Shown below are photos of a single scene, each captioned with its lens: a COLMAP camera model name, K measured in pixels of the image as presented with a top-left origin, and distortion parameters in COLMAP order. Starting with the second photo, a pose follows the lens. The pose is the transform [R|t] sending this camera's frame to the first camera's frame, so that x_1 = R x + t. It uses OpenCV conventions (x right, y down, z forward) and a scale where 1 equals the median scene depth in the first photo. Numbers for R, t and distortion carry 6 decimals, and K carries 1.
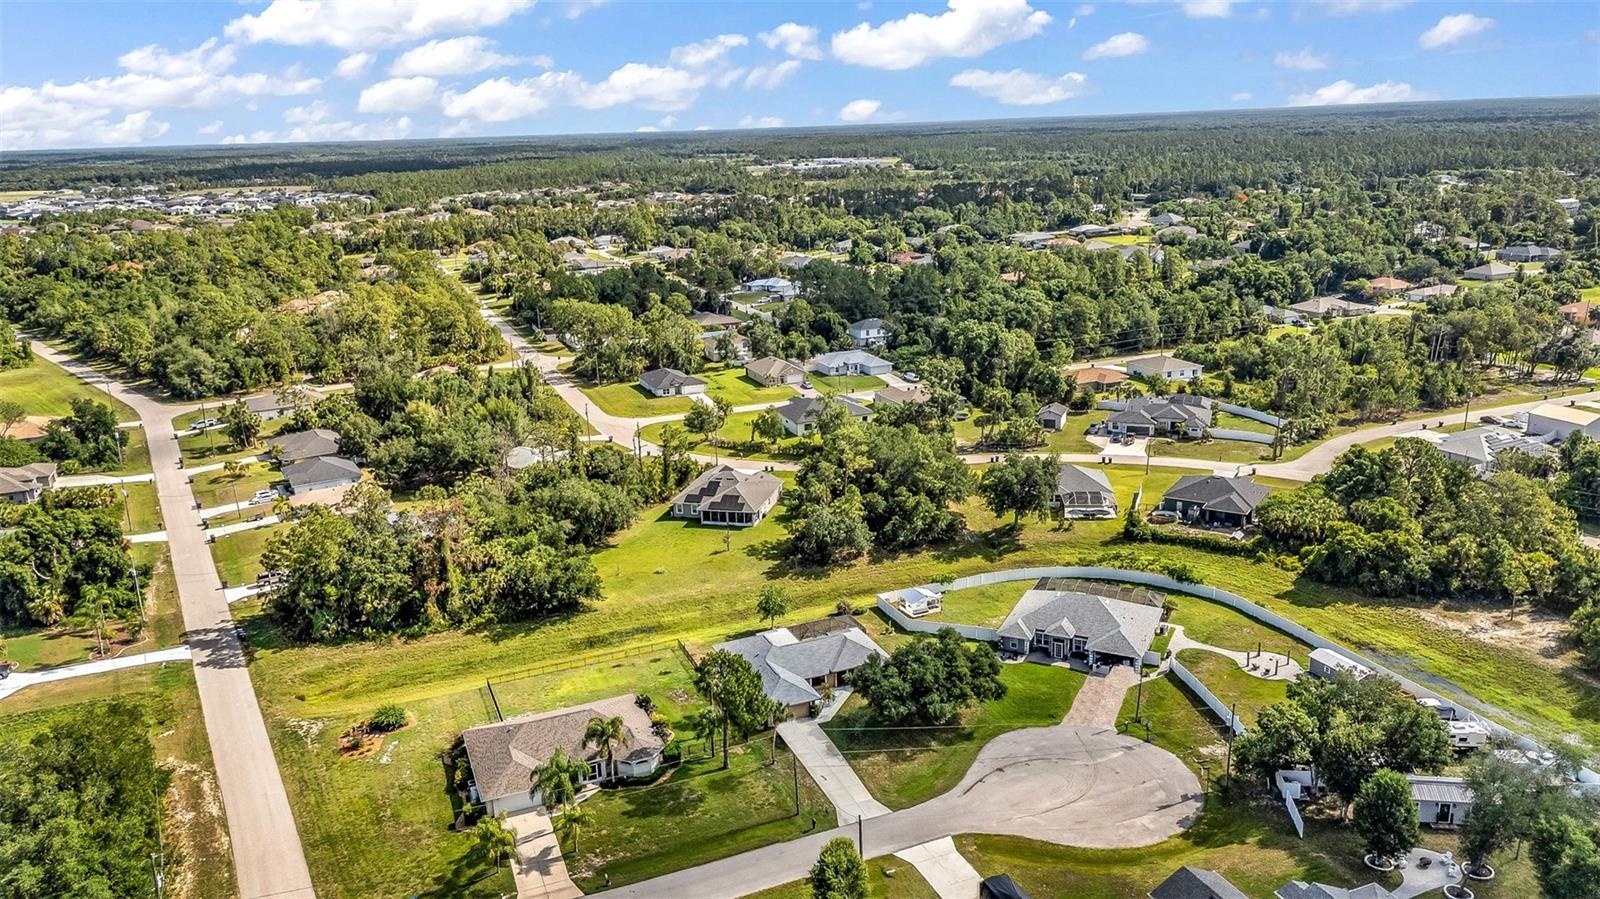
lens RADIAL K [[1169.7, 0, 800.0], [0, 1169.7, 449.5], [0, 0, 1]] dist [0.099414, -0.118481]
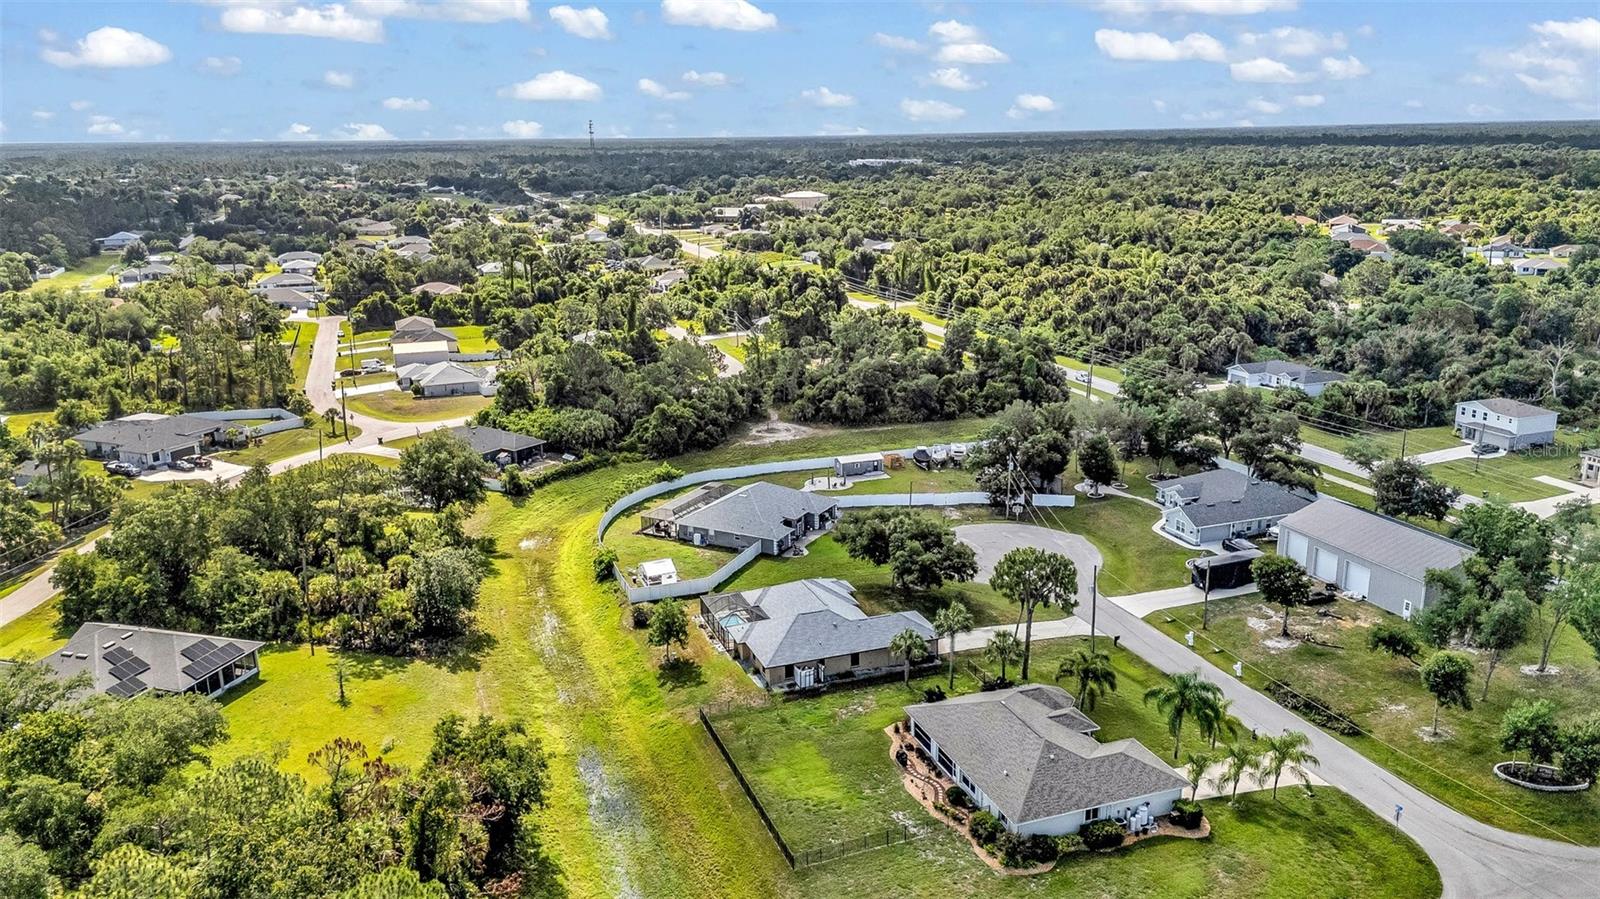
lens RADIAL K [[1170.0, 0, 801.2], [0, 1170.0, 452.2], [0, 0, 1]] dist [0.078068, -0.070726]
pose [[0.037526, -0.229244, 0.972645, -0.608191], [0.279638, 0.936854, 0.210019, -0.088665], [-0.959372, 0.264107, 0.099262, 0.684406]]
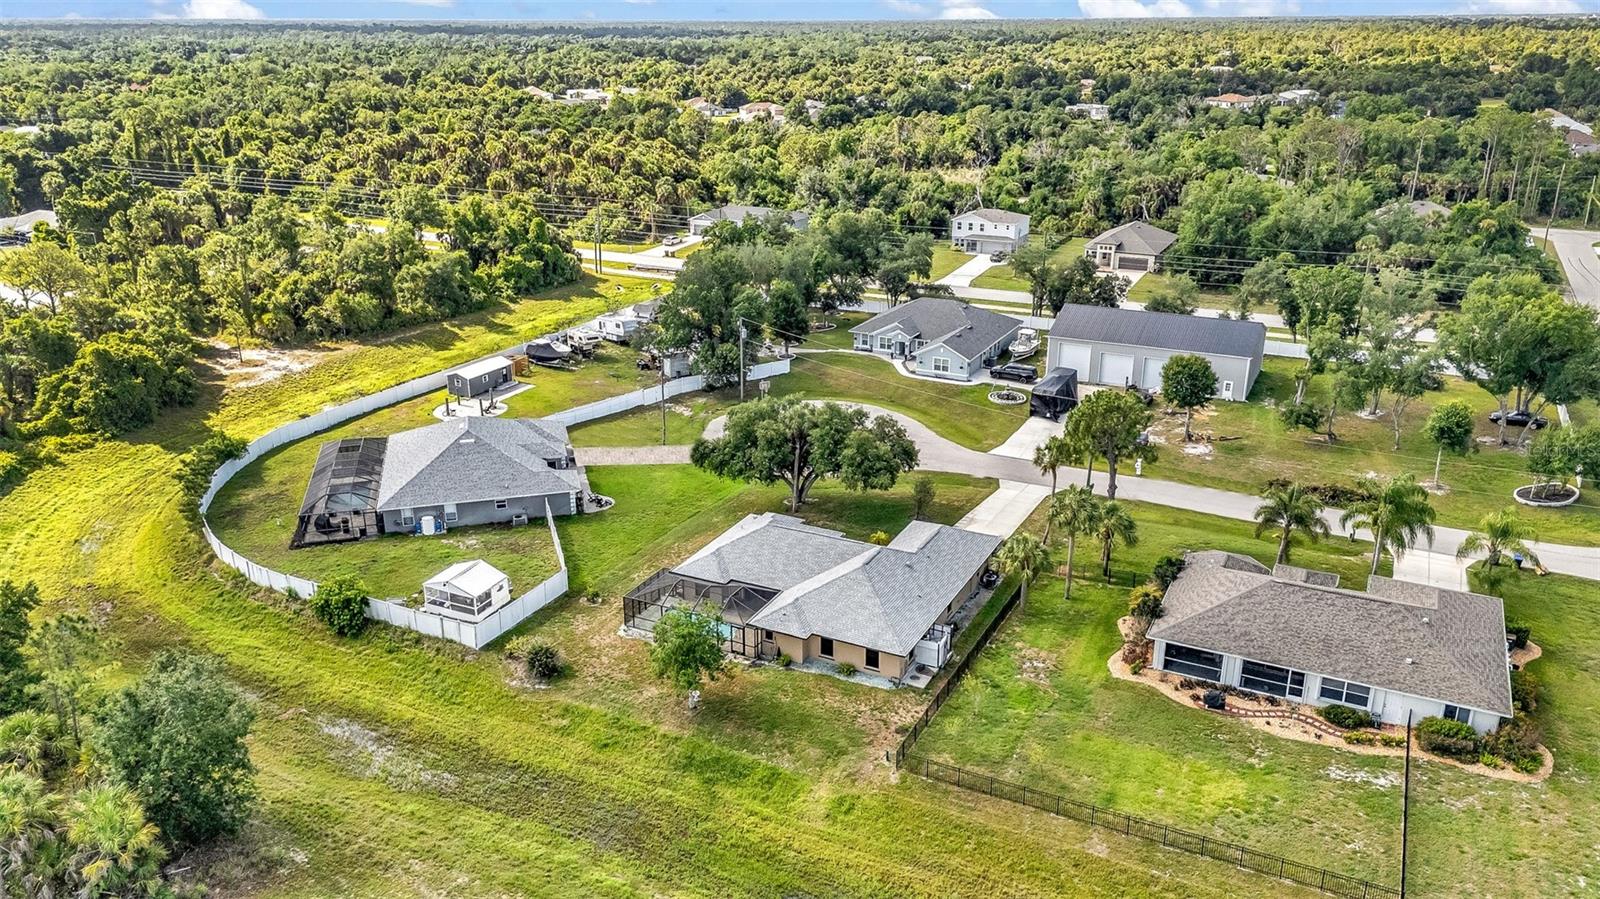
lens RADIAL K [[1171.0, 0, 800.6], [0, 1171.0, 455.0], [0, 0, 1]] dist [0.071158, -0.061584]
pose [[-0.654132, -0.228133, 0.721156, -0.292349], [0.227056, 0.850234, 0.474919, -0.107372], [-0.721496, 0.474403, -0.504366, 0.971024]]
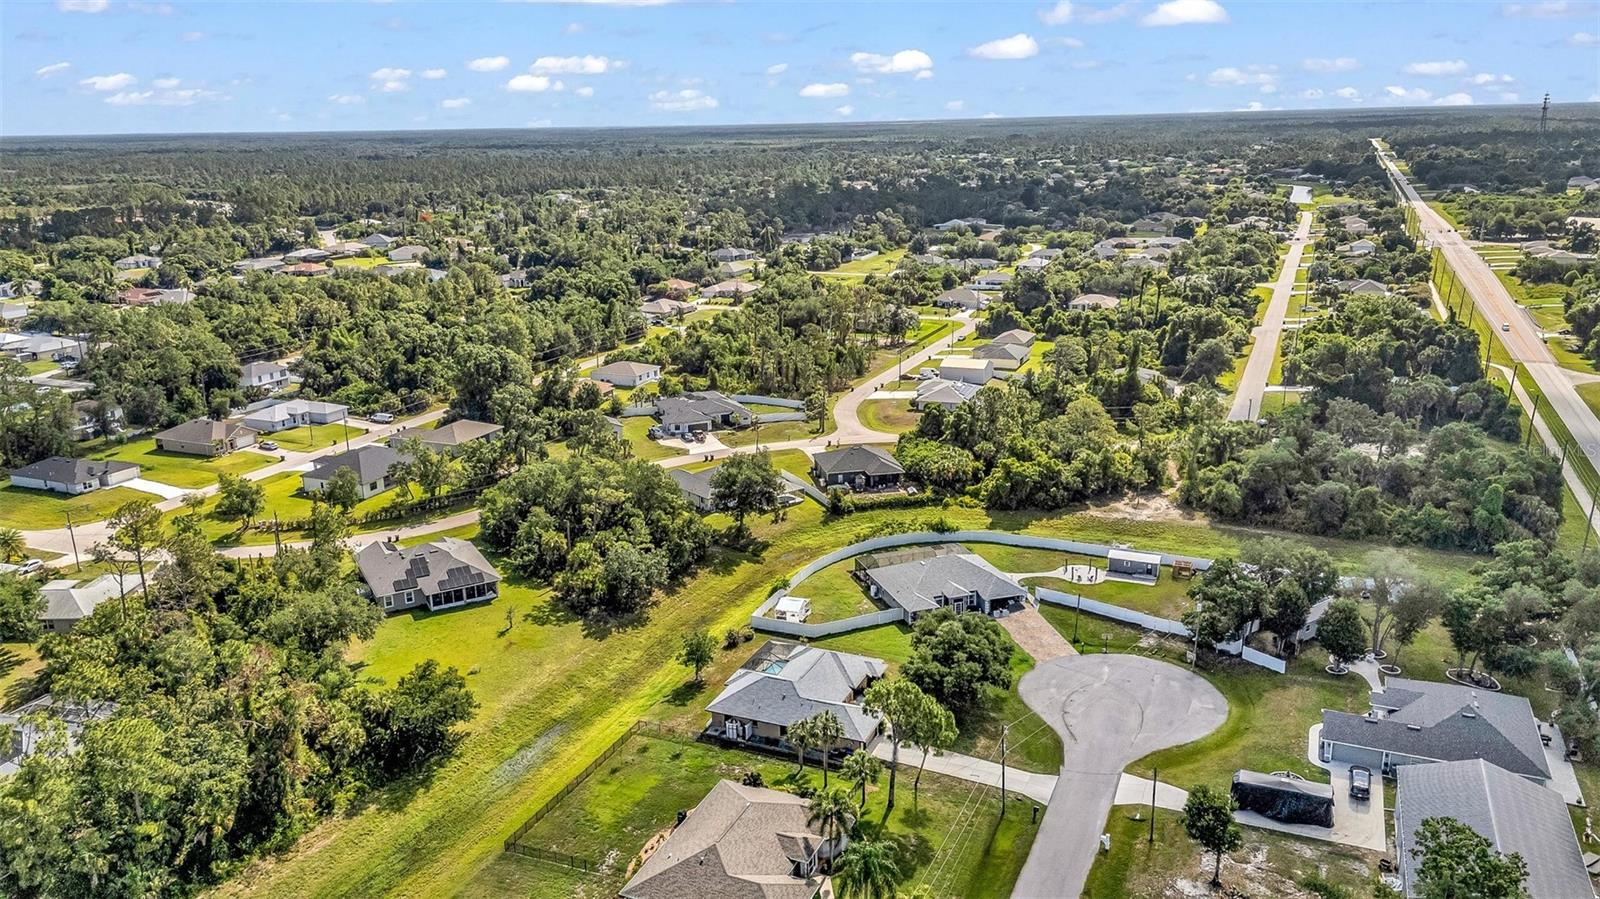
lens RADIAL K [[1169.7, 0, 800.0], [0, 1169.7, 449.5], [0, 0, 1]] dist [0.099414, -0.118481]
pose [[0.717403, -0.169341, 0.675764, -0.464147], [0.182419, 0.981825, 0.052377, -0.045551], [-0.672352, 0.085697, 0.735255, 0.224376]]
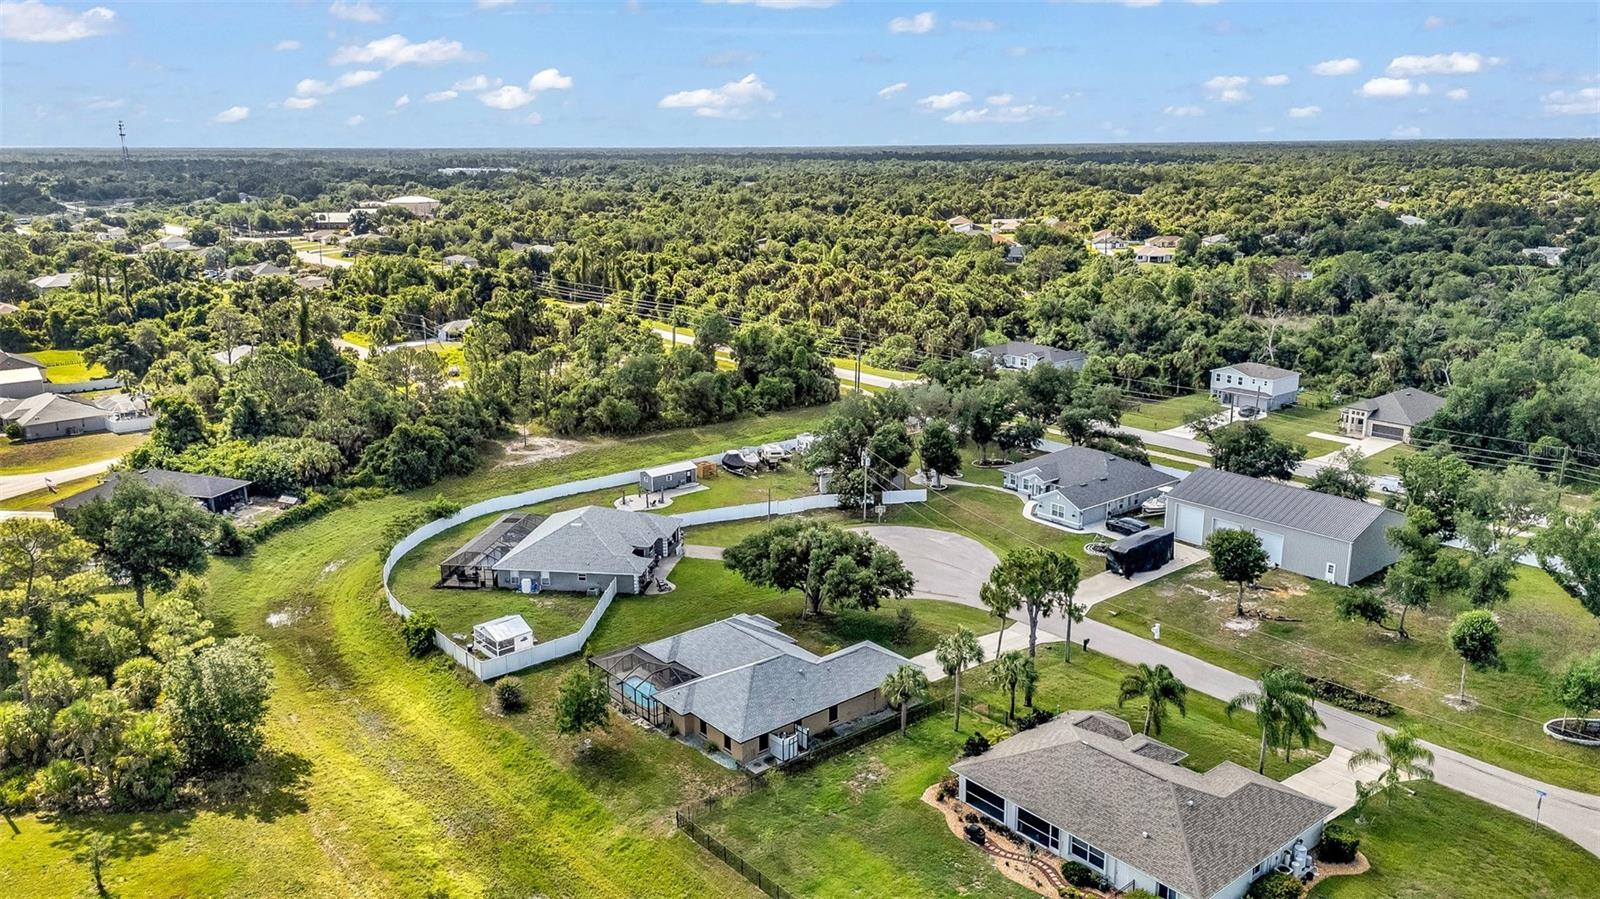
lens RADIAL K [[1171.0, 0, 800.6], [0, 1171.0, 455.0], [0, 0, 1]] dist [0.071158, -0.061584]
pose [[-0.302306, -0.208591, 0.930108, -0.460711], [0.270667, 0.916814, 0.293583, -0.094062], [-0.913975, 0.340502, -0.220699, 0.829533]]
